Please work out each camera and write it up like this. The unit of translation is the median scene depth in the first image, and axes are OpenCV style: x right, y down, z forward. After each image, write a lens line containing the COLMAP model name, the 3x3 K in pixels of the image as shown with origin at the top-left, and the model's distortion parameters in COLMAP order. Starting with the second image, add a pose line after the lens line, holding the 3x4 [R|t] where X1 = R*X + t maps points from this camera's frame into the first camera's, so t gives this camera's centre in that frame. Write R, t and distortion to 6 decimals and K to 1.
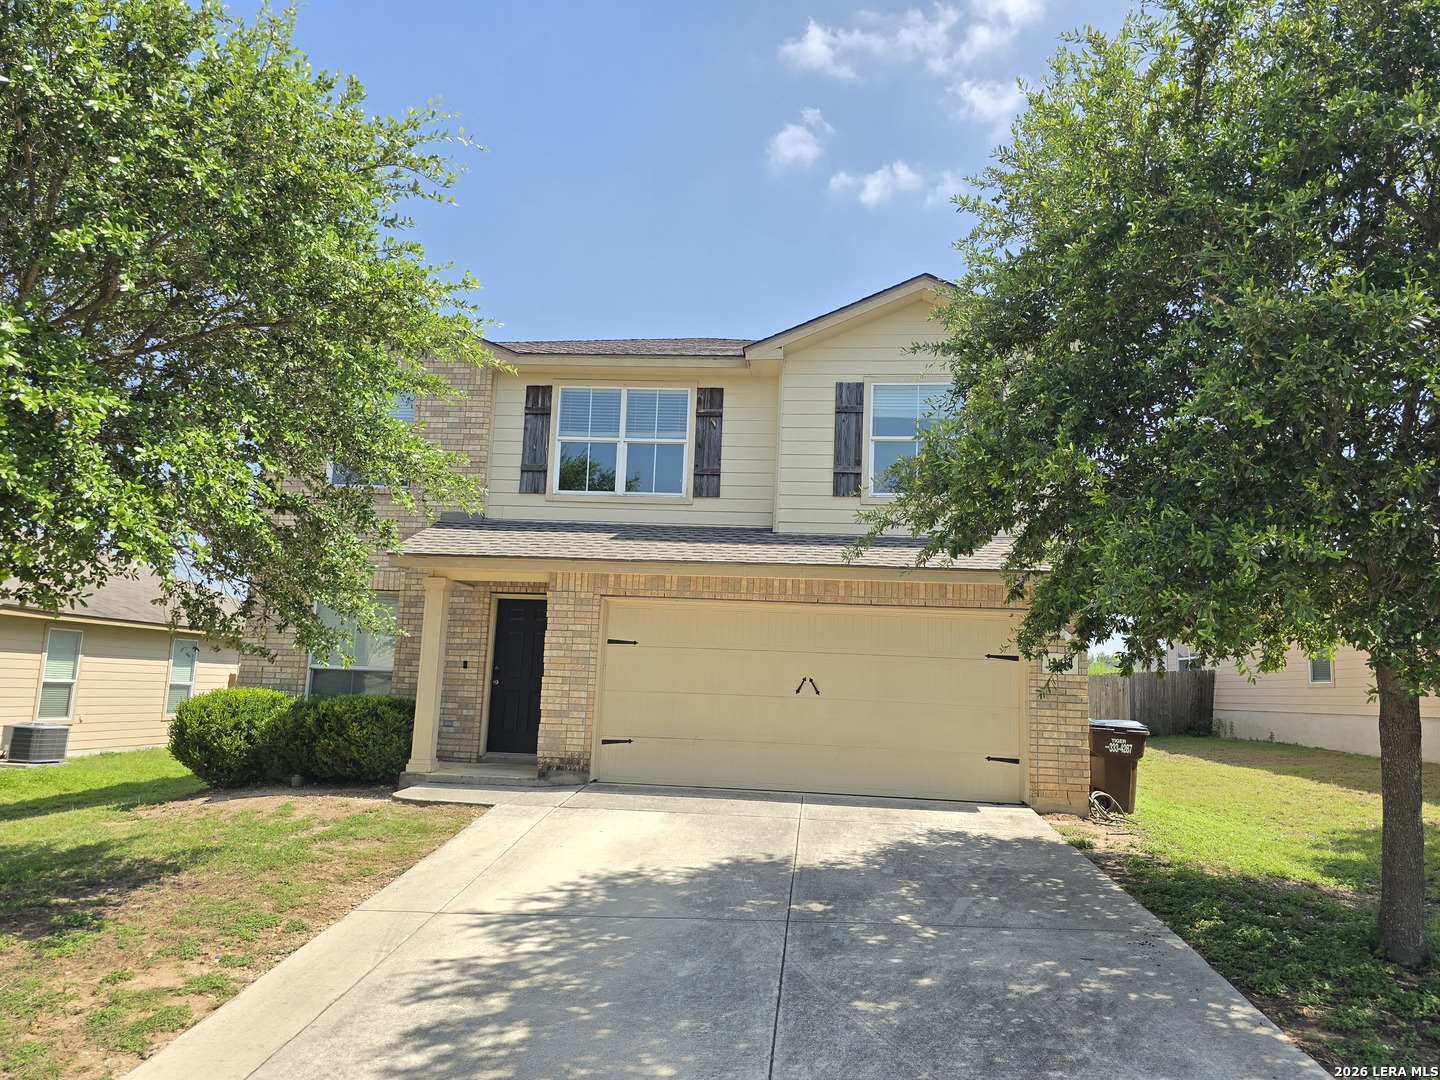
lens RADIAL K [[984.9, 0, 728.9], [0, 984.9, 536.4], [0, 0, 1]] dist [0.022929, -0.021119]
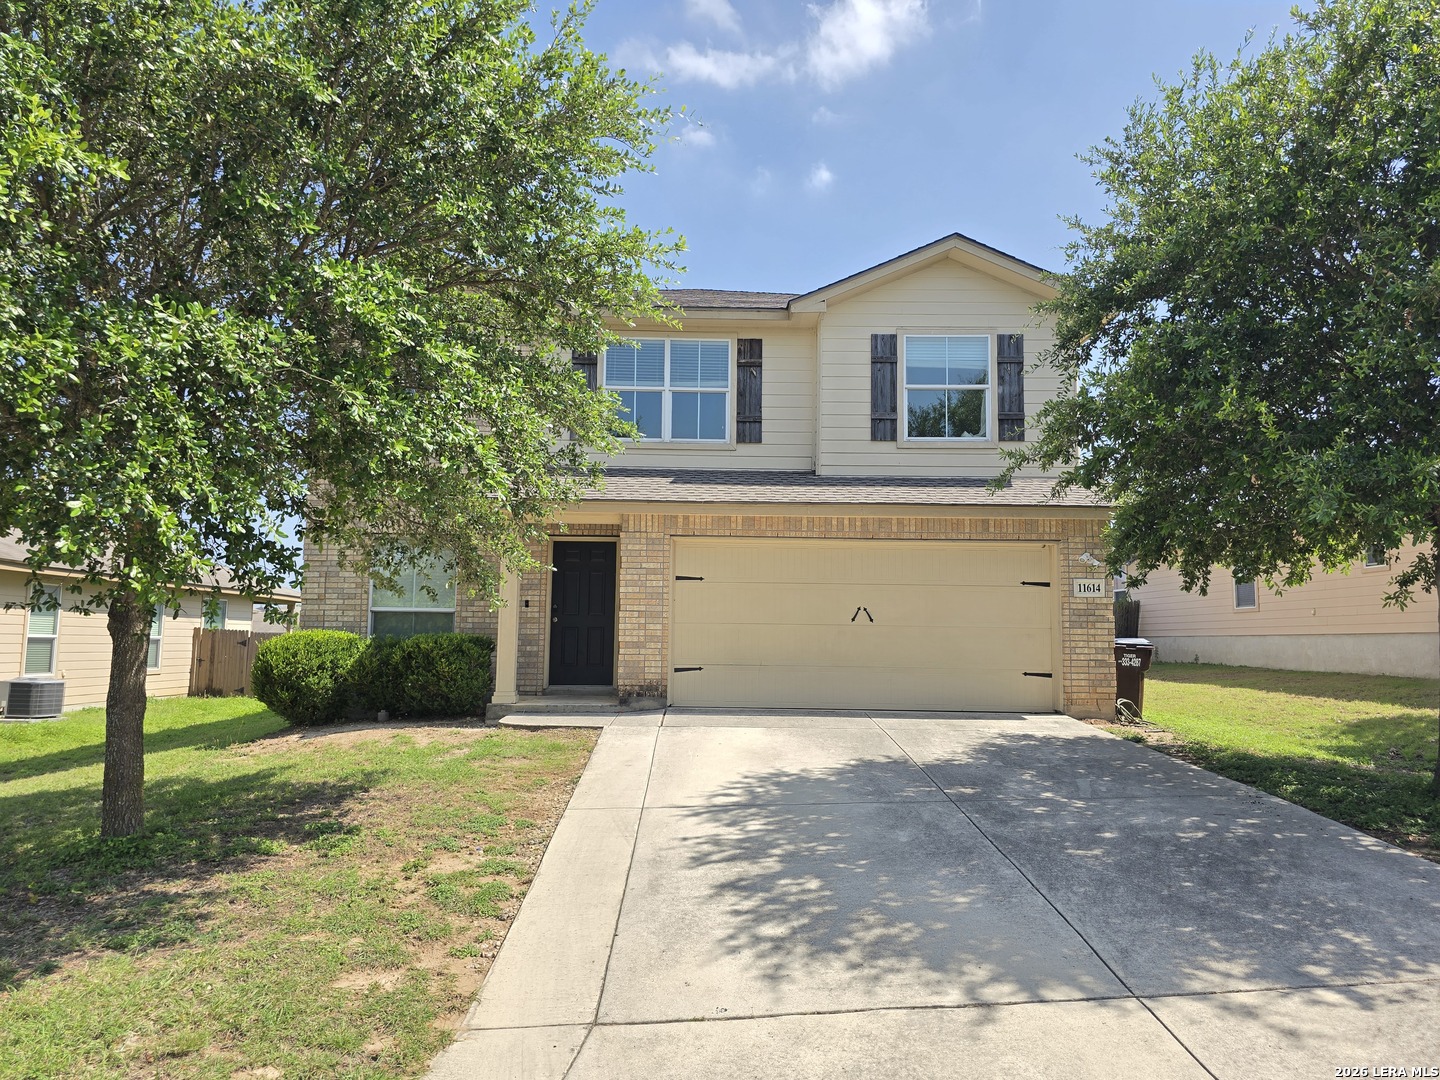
lens RADIAL K [[984.9, 0, 712.8], [0, 984.9, 538.8], [0, 0, 1]] dist [0.022929, -0.021119]
pose [[0.995010, -0.017173, 0.098291, -0.180269], [0.011865, 0.998453, 0.054328, 0.006086], [-0.099072, -0.052890, 0.993674, -0.065362]]
